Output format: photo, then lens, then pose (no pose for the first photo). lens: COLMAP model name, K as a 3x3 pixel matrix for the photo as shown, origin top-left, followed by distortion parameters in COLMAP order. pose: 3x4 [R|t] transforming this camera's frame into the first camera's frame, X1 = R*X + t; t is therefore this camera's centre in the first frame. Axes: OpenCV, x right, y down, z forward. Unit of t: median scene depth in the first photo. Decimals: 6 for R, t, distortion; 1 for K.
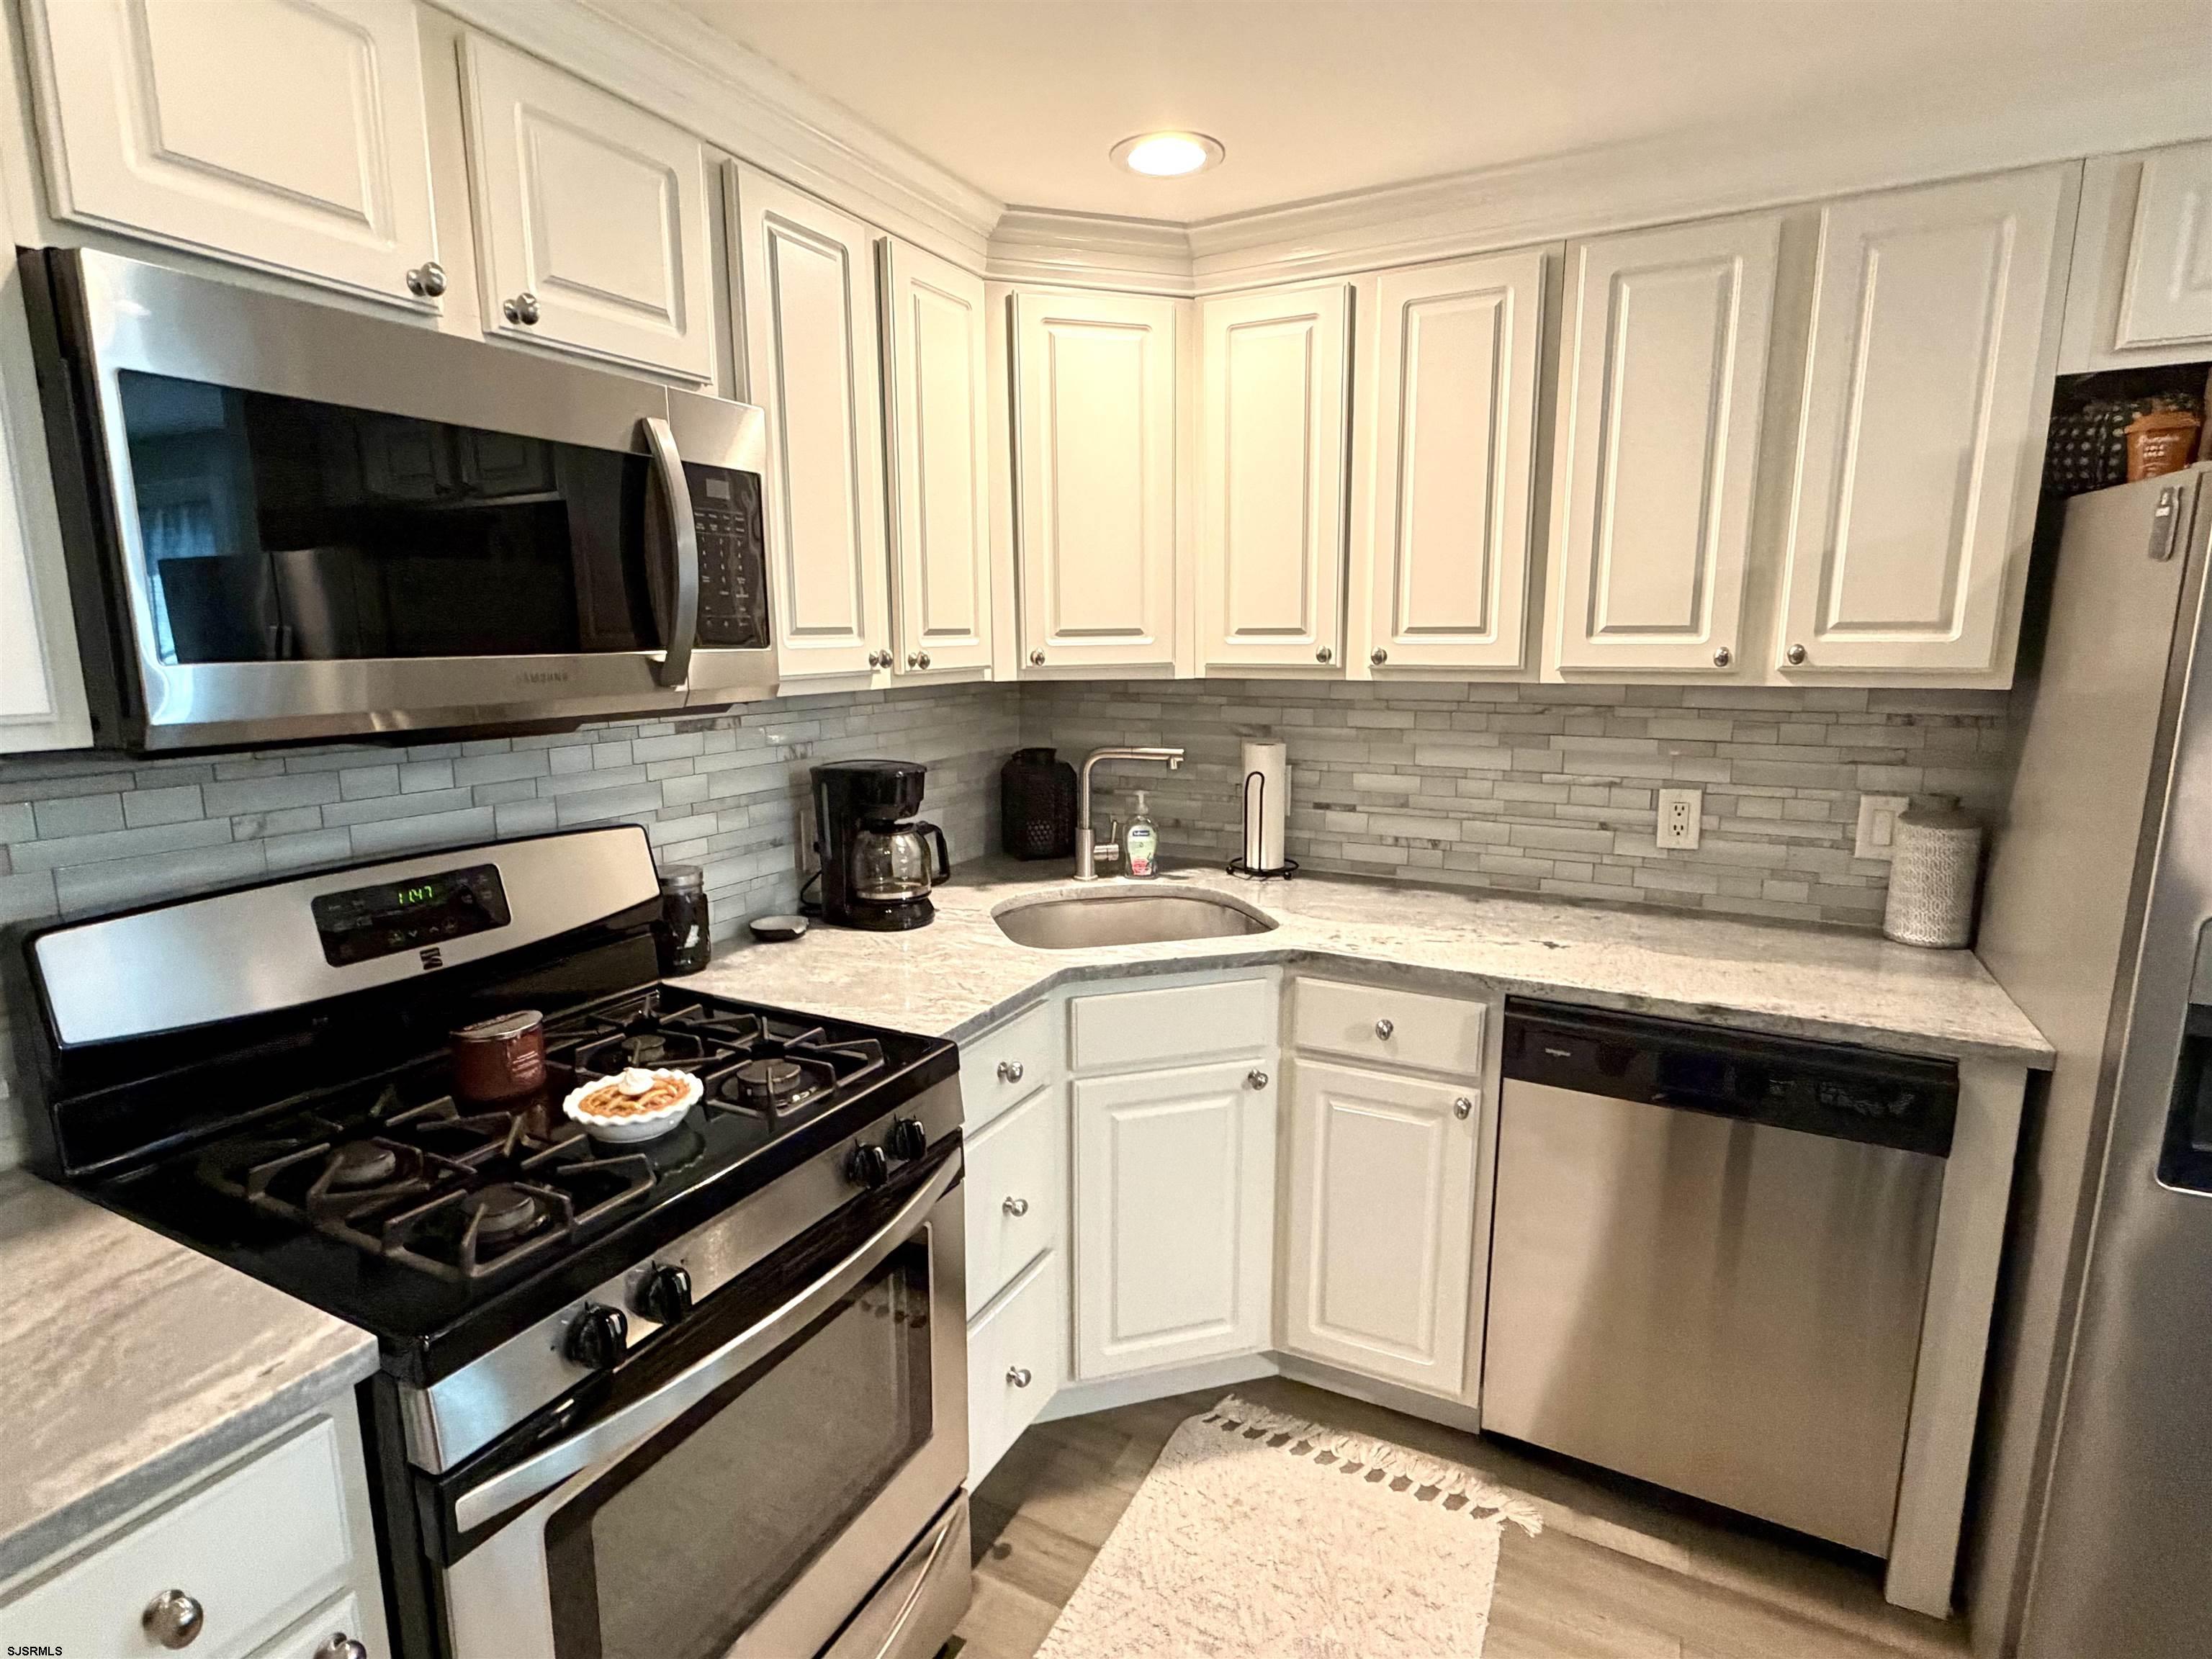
lens RADIAL K [[1136.0, 0, 1103.7], [0, 1136.0, 832.0], [0, 0, 1]] dist [0.003487, -0.001448]
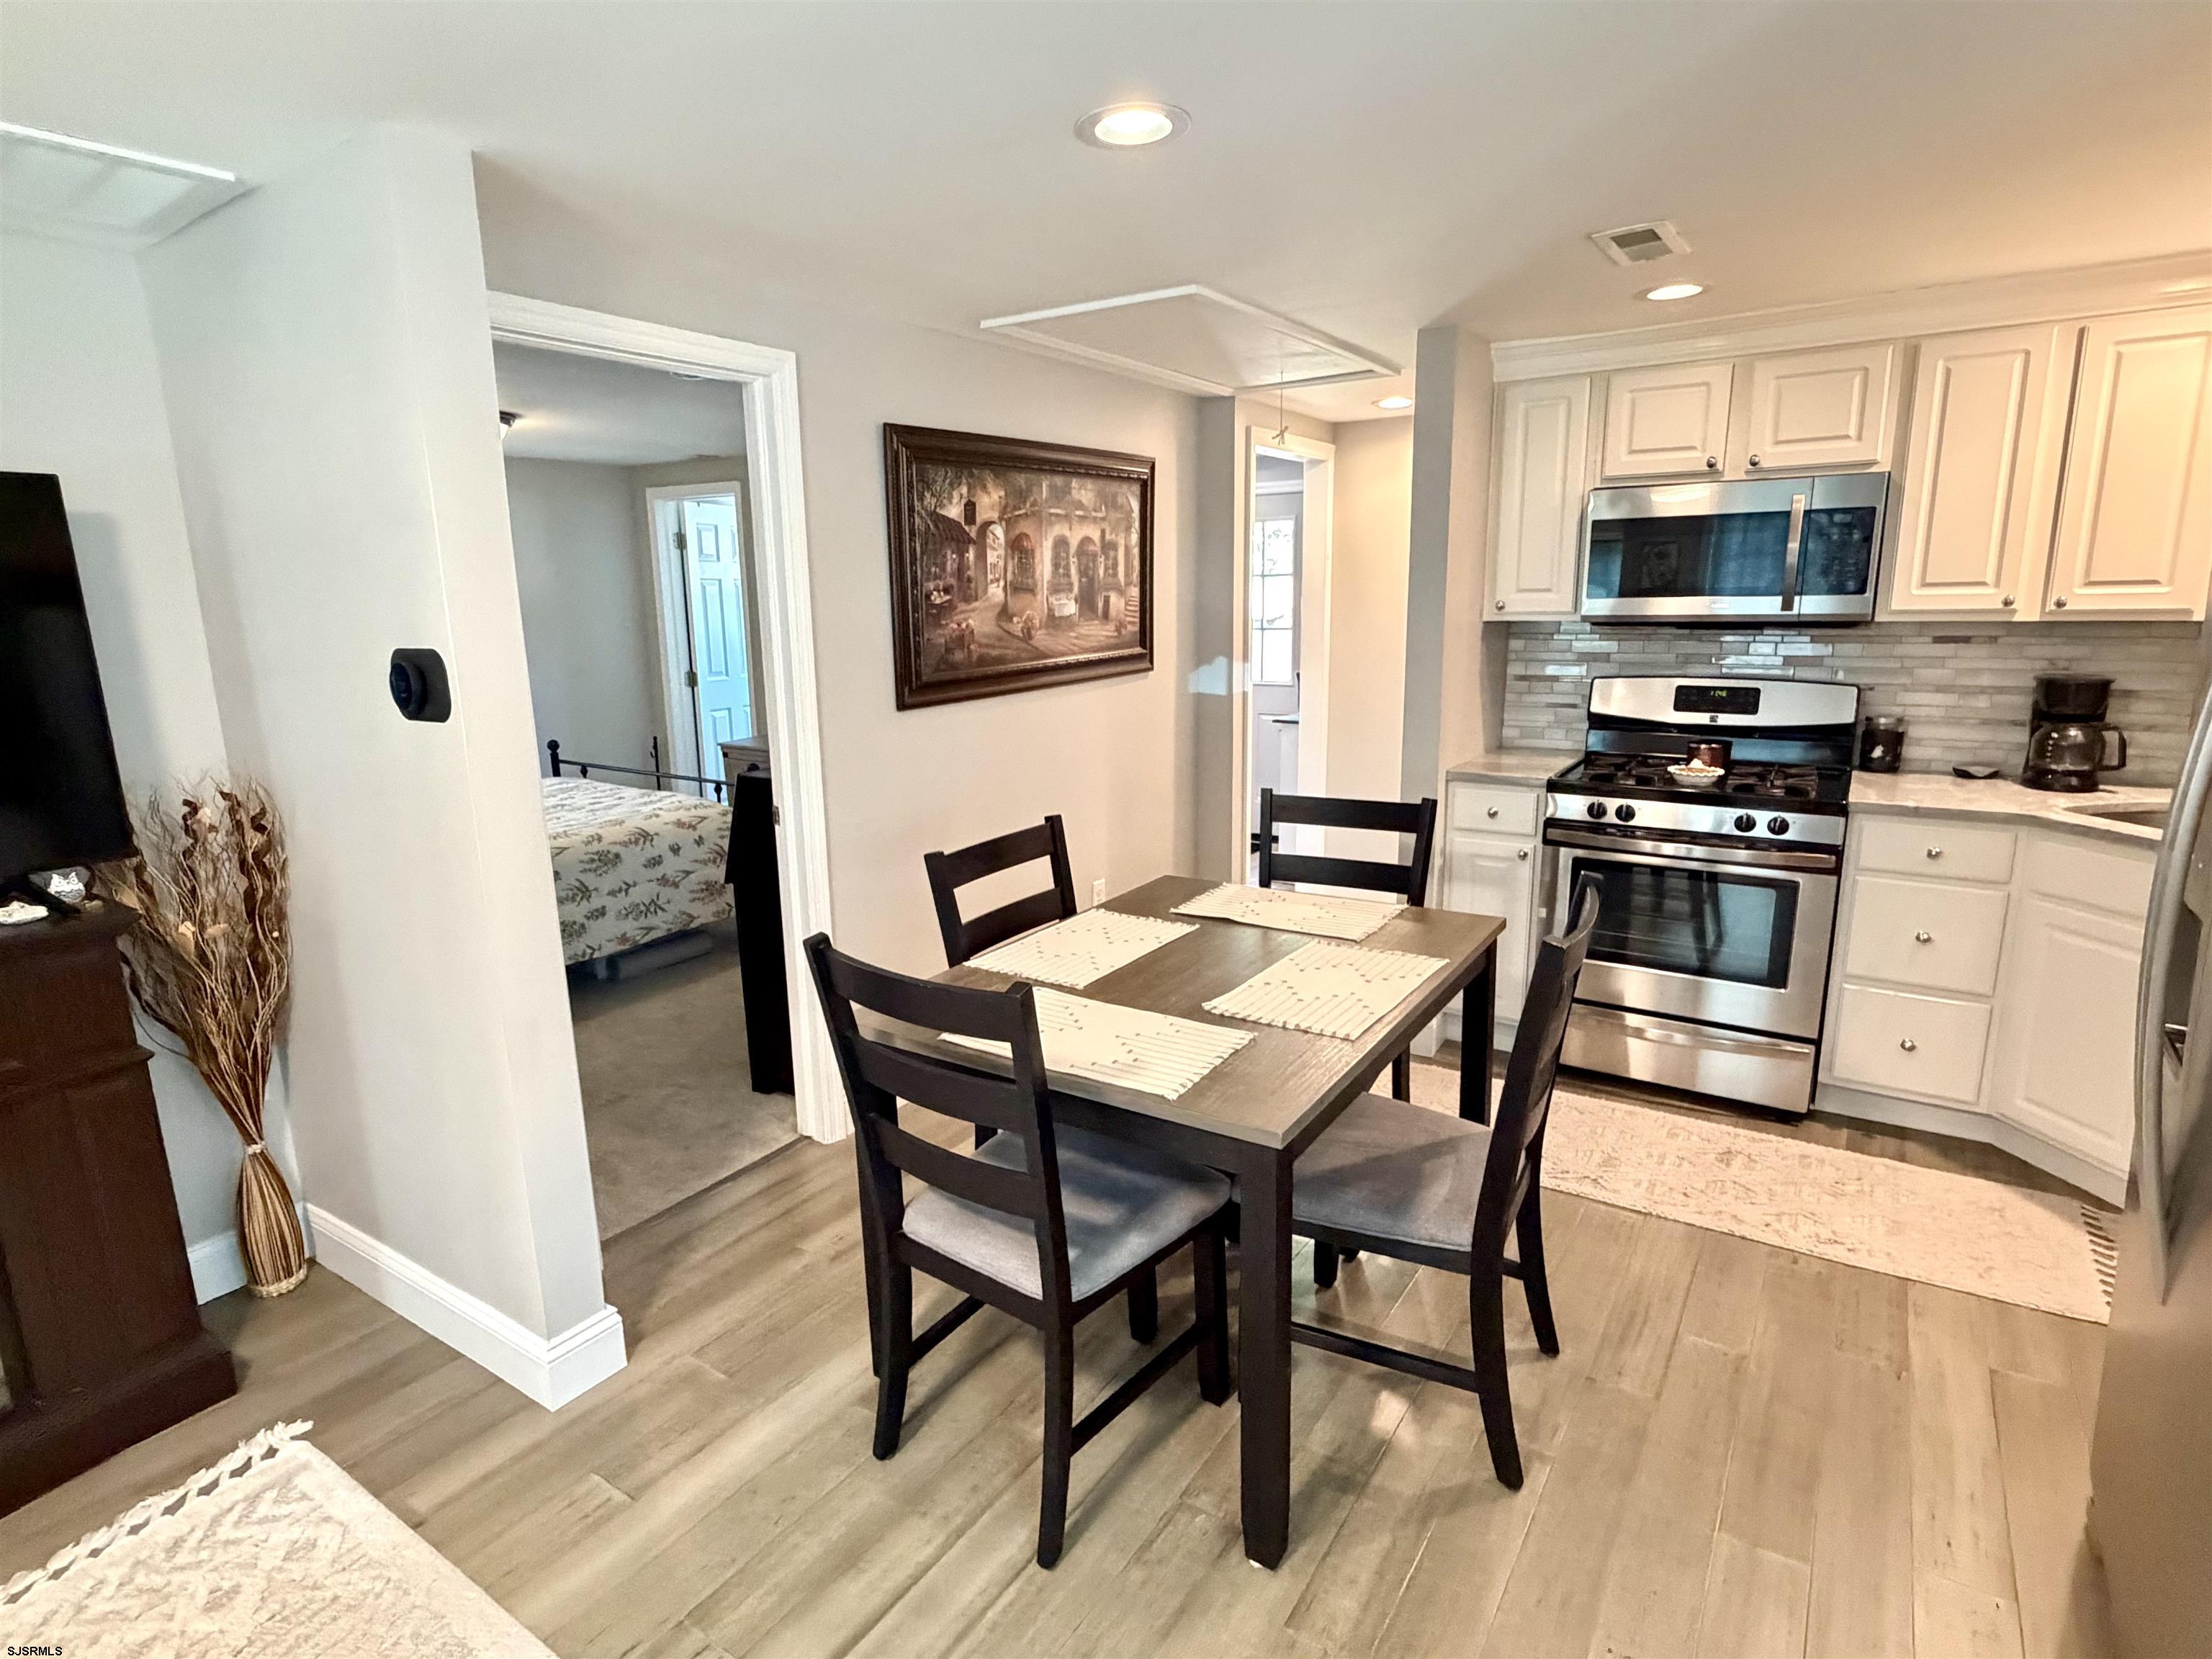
lens RADIAL K [[1136.0, 0, 1109.9], [0, 1136.0, 829.5], [0, 0, 1]] dist [0.003487, -0.001448]
pose [[-0.107340, 0.209346, -0.971932, 1.524664], [-0.156206, 0.961888, 0.224434, -0.005908], [0.981875, 0.175913, -0.070548, -0.063456]]
